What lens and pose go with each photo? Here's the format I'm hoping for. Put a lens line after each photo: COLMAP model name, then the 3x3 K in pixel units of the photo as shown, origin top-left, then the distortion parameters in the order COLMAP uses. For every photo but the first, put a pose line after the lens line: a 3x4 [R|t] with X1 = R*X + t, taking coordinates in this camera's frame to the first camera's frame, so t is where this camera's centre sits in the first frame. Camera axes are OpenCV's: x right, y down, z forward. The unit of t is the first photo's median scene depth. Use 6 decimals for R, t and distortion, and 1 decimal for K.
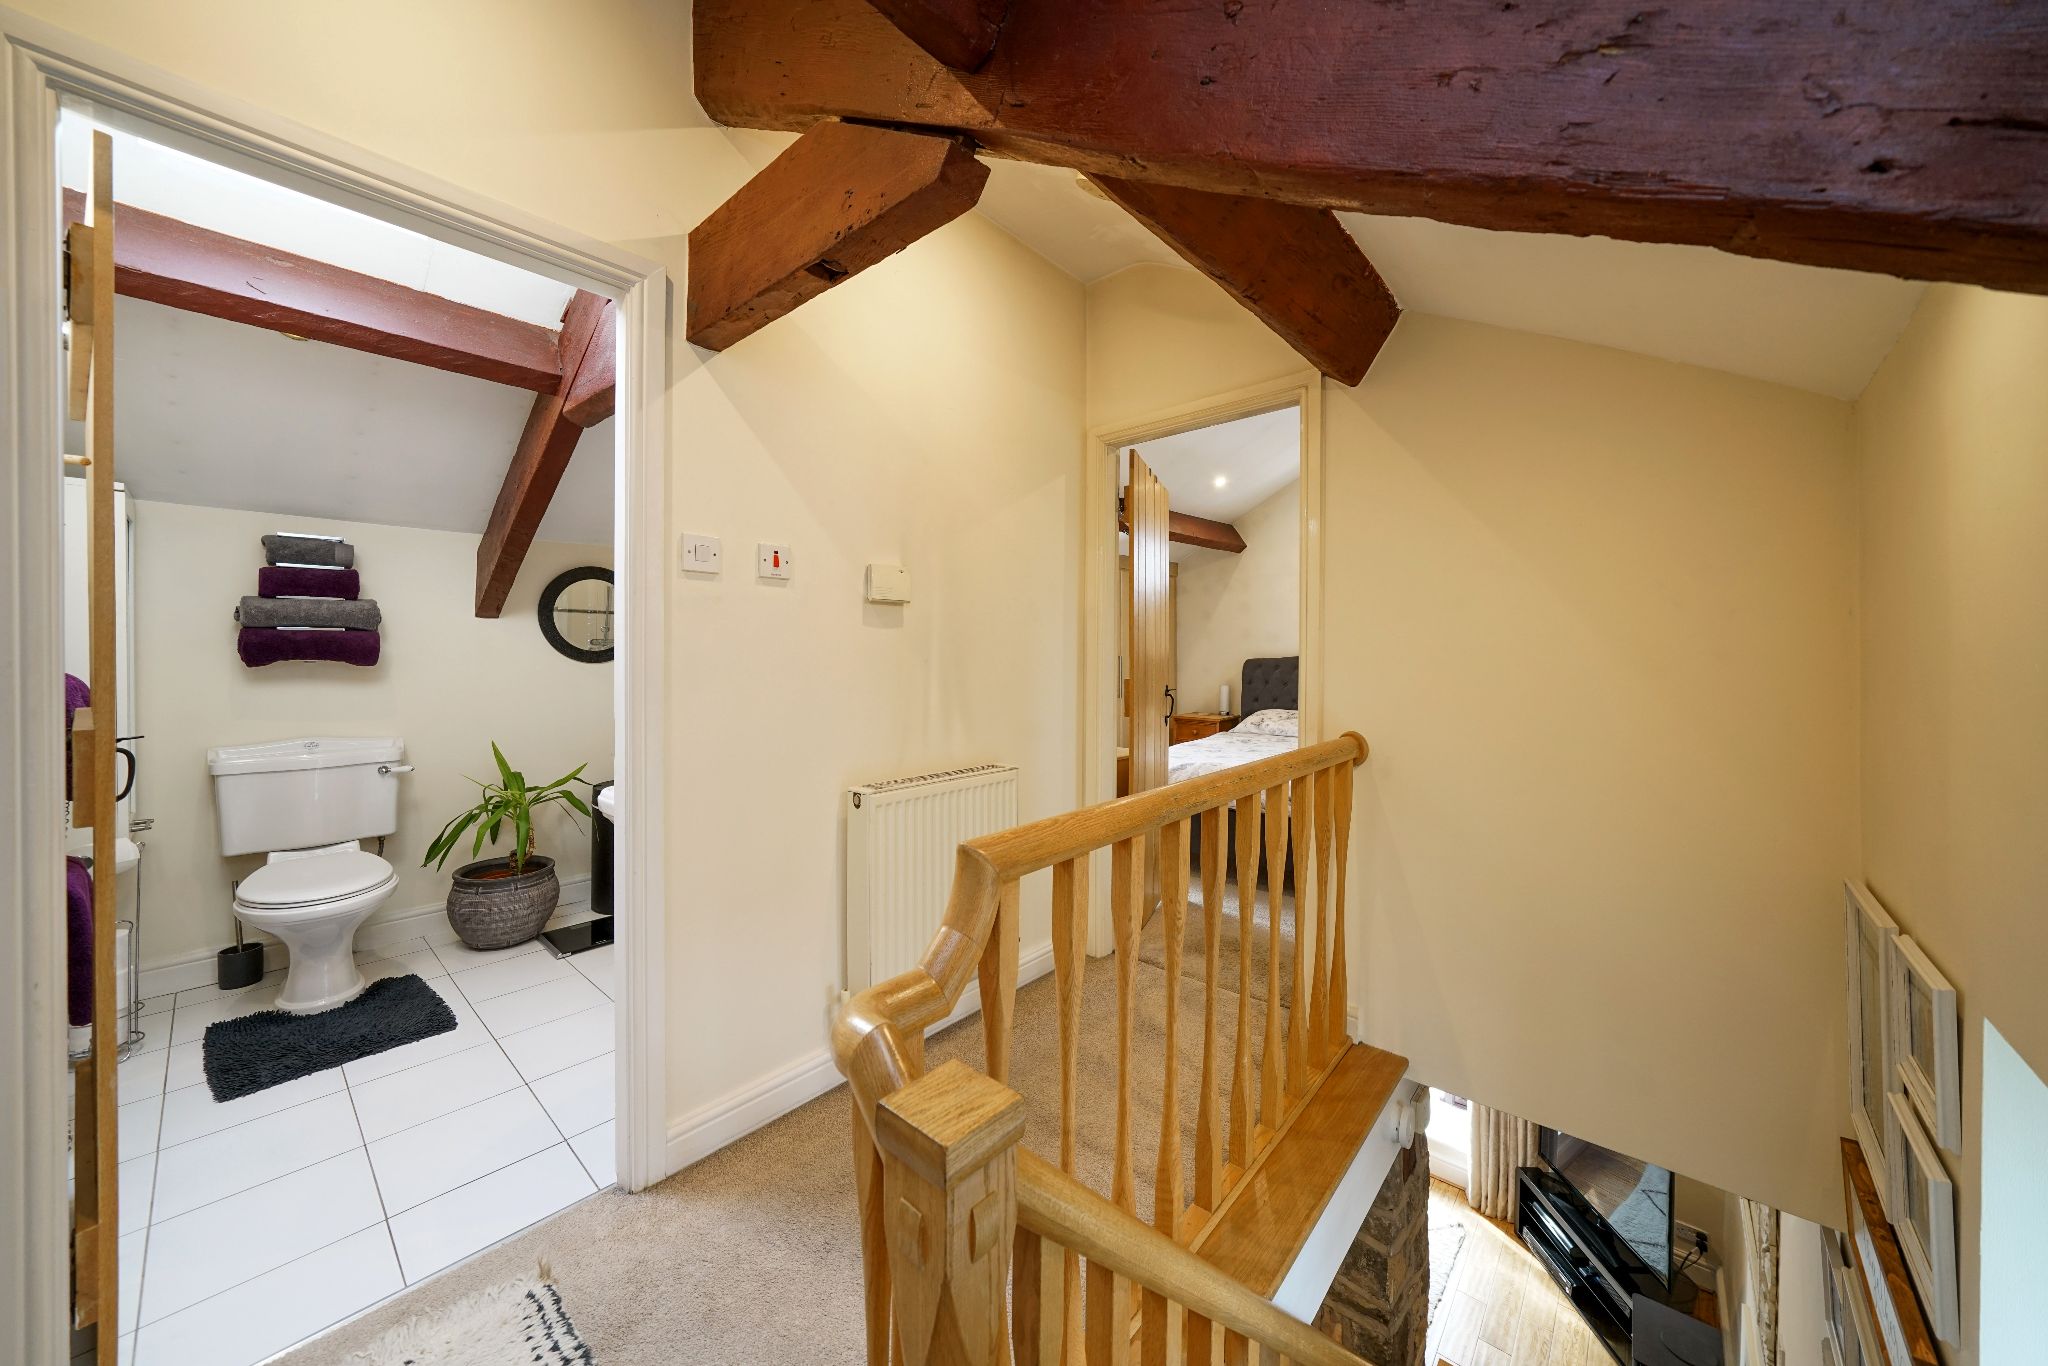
lens RADIAL K [[720.8, 0, 1073.6], [0, 720.8, 661.5], [0, 0, 1]] dist [-0.007450, 0.001010]
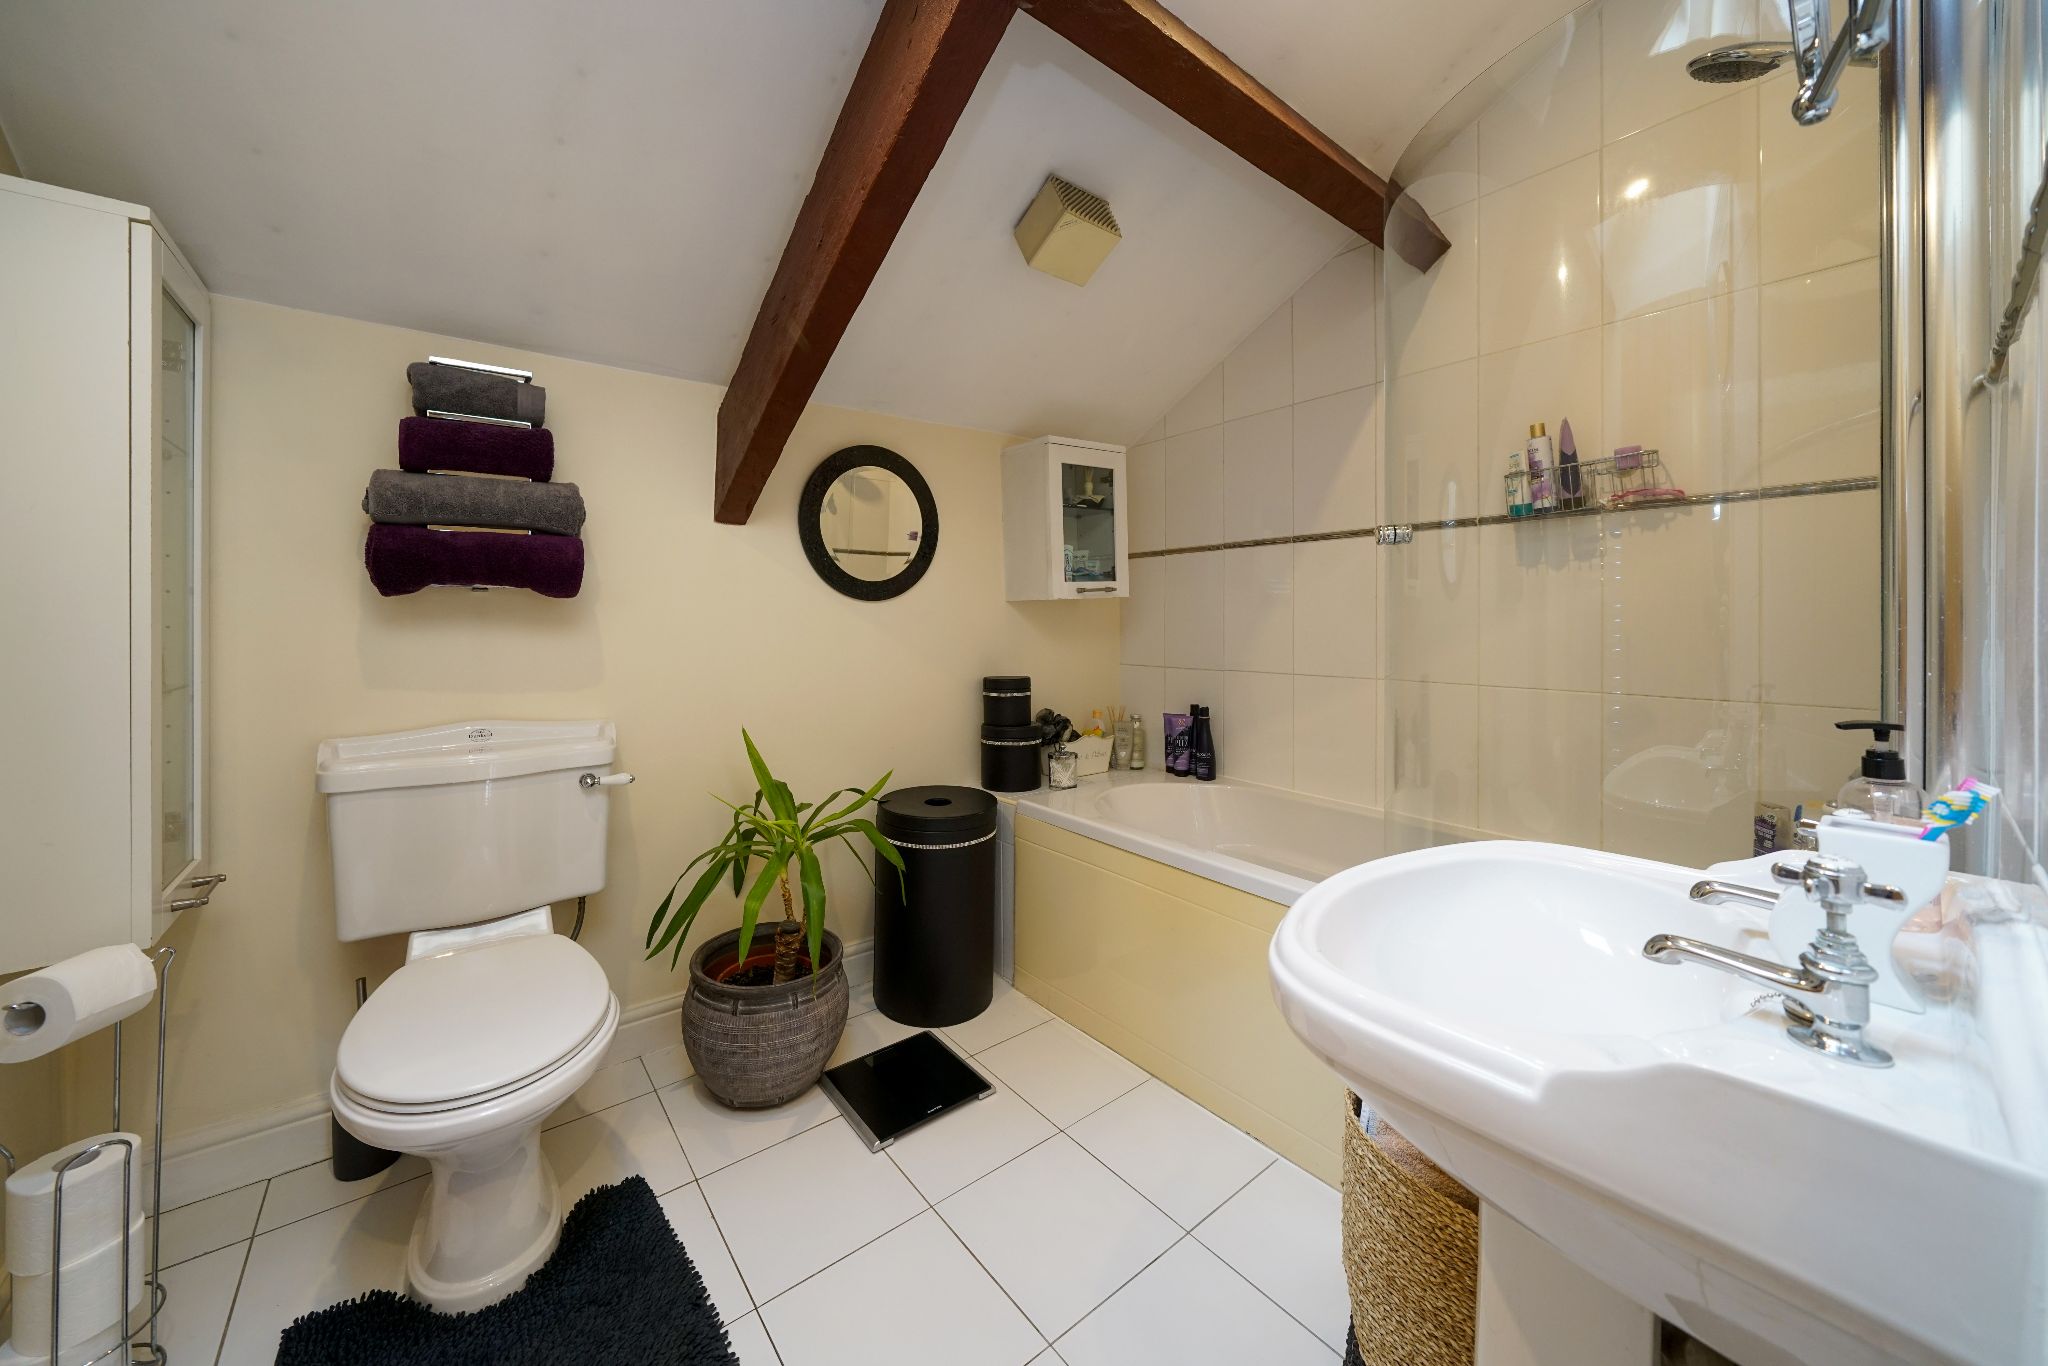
lens RADIAL K [[720.8, 0, 1017.8], [0, 720.8, 611.6], [0, 0, 1]] dist [-0.007450, 0.001010]
pose [[0.980637, -0.014461, -0.195302, -0.519250], [0.009787, 0.999643, -0.024877, 0.035305], [0.195592, 0.022483, 0.980428, 0.508921]]
